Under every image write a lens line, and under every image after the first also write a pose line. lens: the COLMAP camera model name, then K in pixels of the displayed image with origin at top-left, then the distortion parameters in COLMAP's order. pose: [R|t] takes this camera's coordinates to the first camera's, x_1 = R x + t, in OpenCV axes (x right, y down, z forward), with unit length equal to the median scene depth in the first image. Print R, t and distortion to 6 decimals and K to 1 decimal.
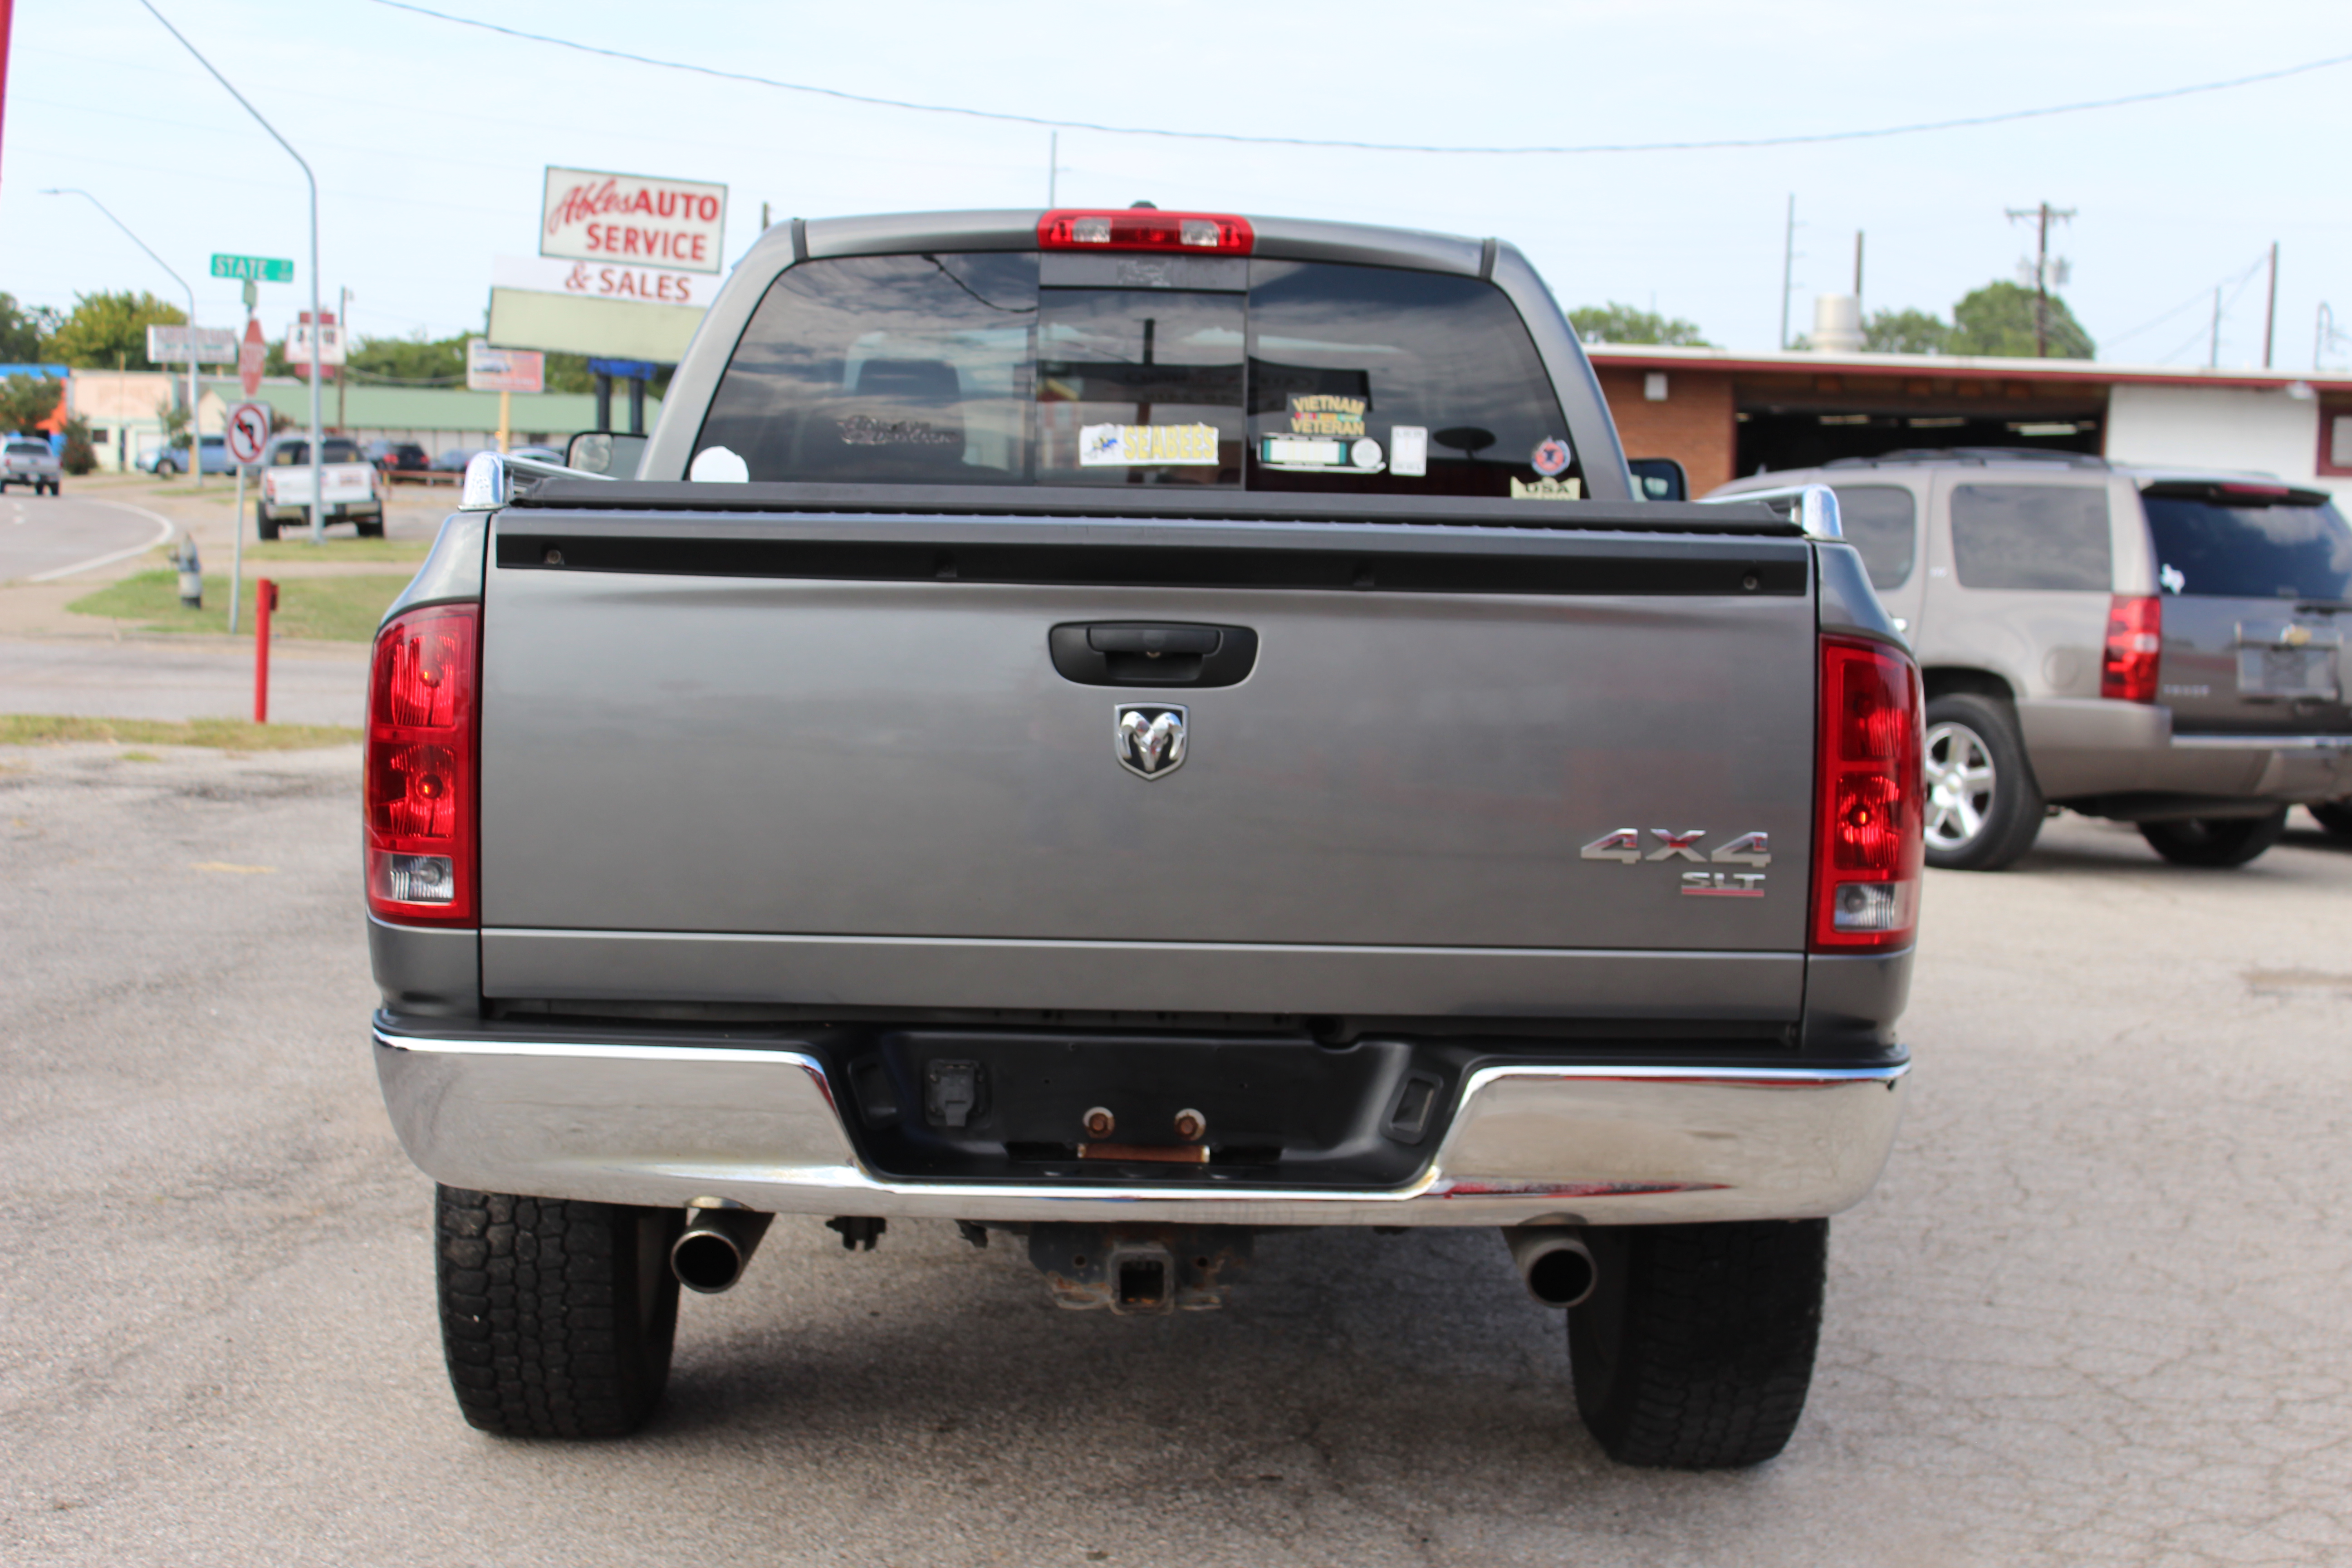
lens RADIAL K [[3505.2, 0, 1198.2], [0, 3505.2, 804.1], [0, 0, 1]] dist [-0.013055, 0.000000]
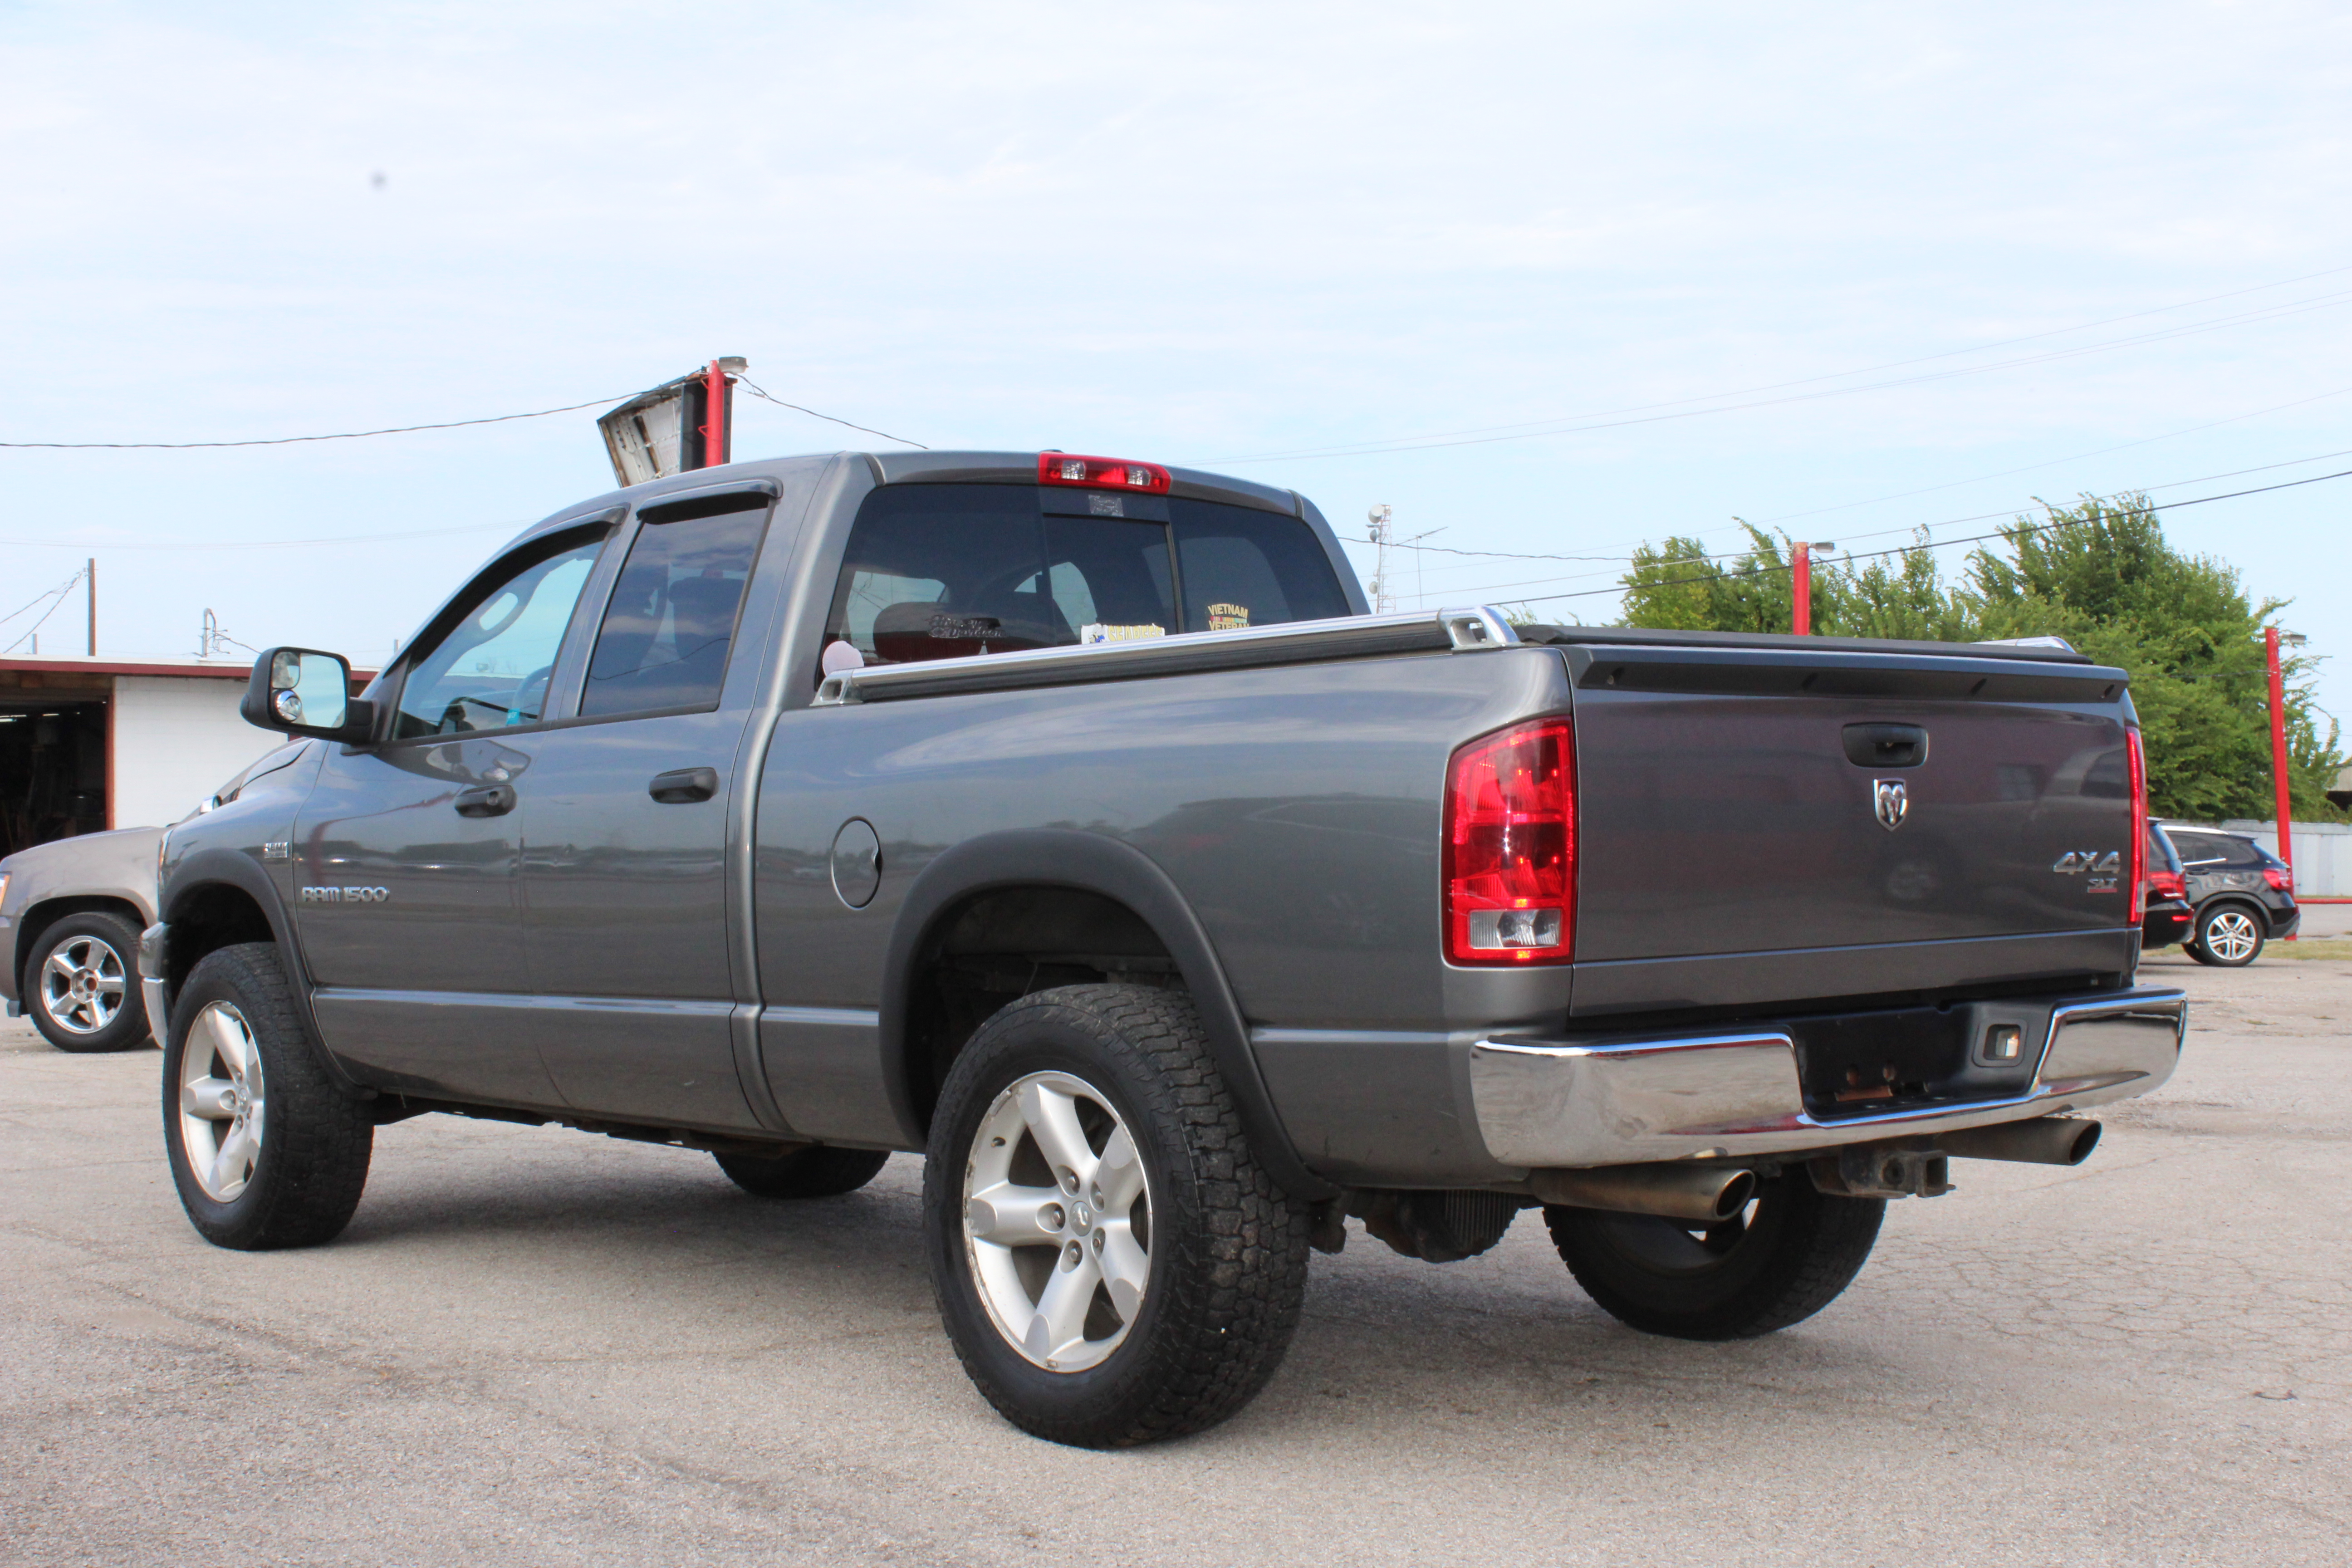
lens RADIAL K [[3040.6, 0, 1154.8], [0, 3040.6, 772.7], [0, 0, 1]] dist [-0.037947, 0.000000]
pose [[0.784557, -0.027443, 0.619449, -0.687554], [0.083791, 0.994549, -0.062065, 0.014485], [-0.614369, 0.100598, 0.782579, 0.137433]]
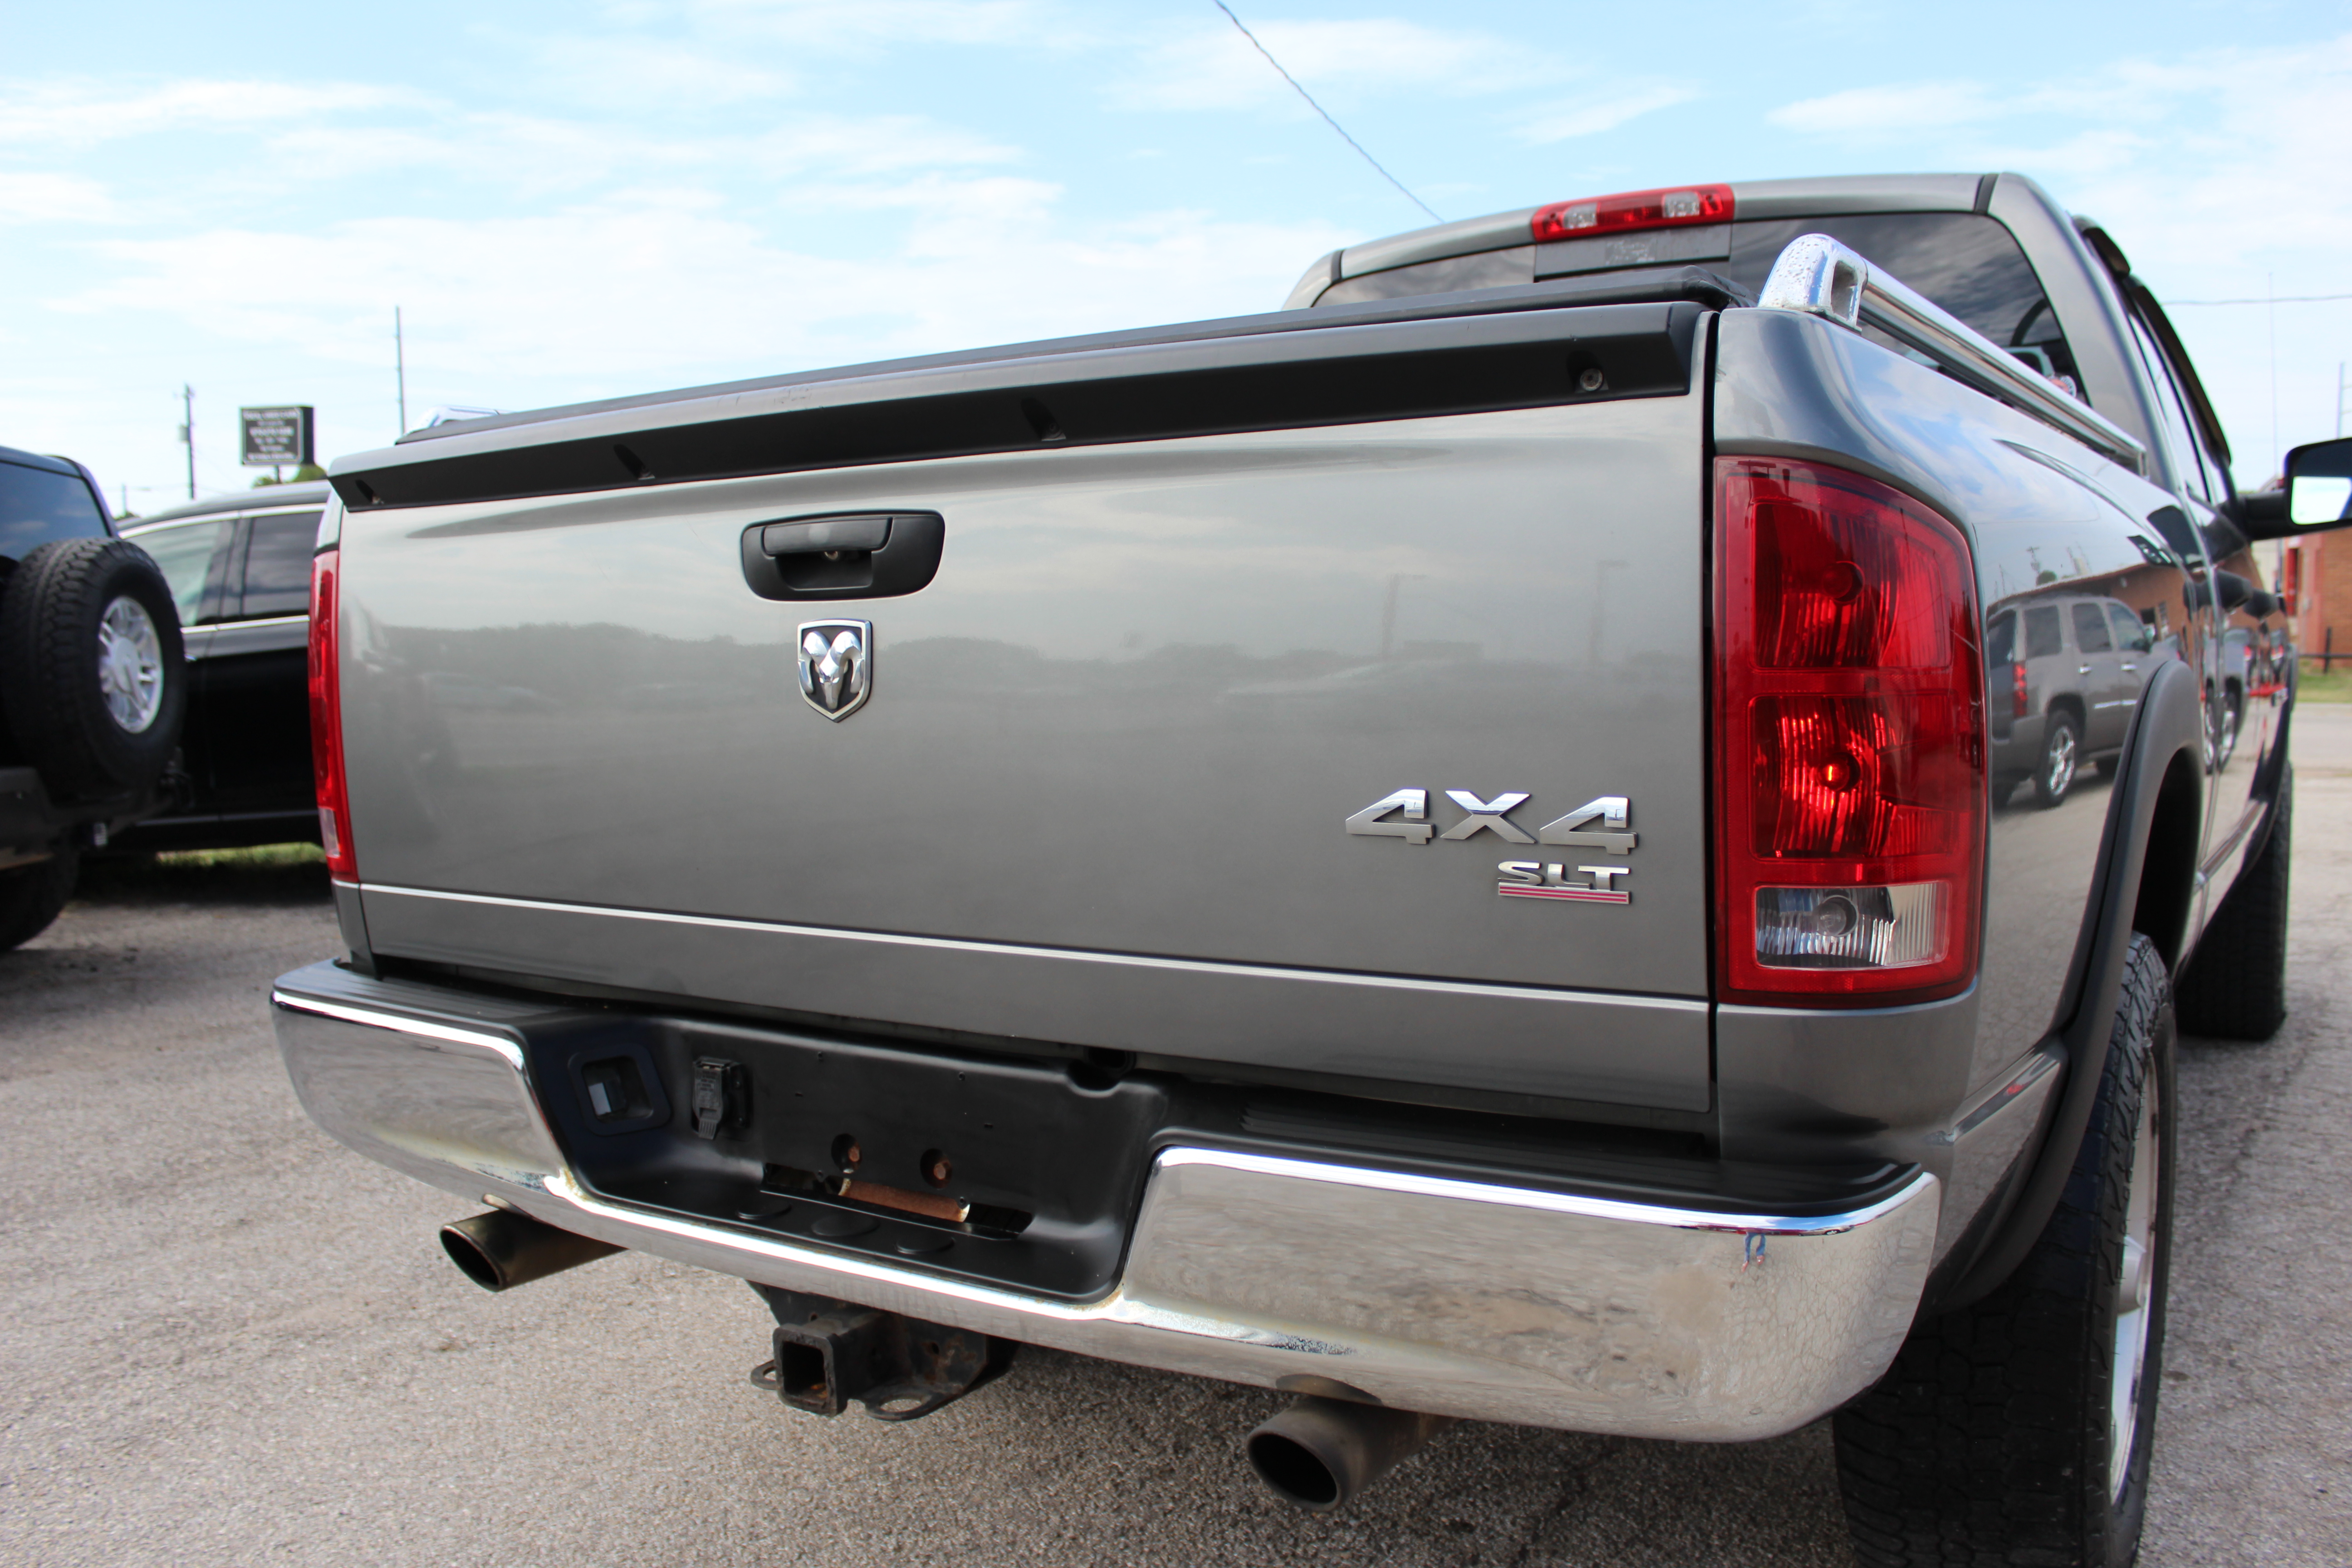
lens RADIAL K [[1966.6, 0, 1172.7], [0, 1966.6, 802.7], [0, 0, 1]] dist [-0.148724, 0.130417]
pose [[0.825614, 0.010511, -0.564138, 0.193499], [-0.006939, 0.999940, 0.008476, 0.004705], [0.564193, -0.003083, 0.825637, 0.462555]]
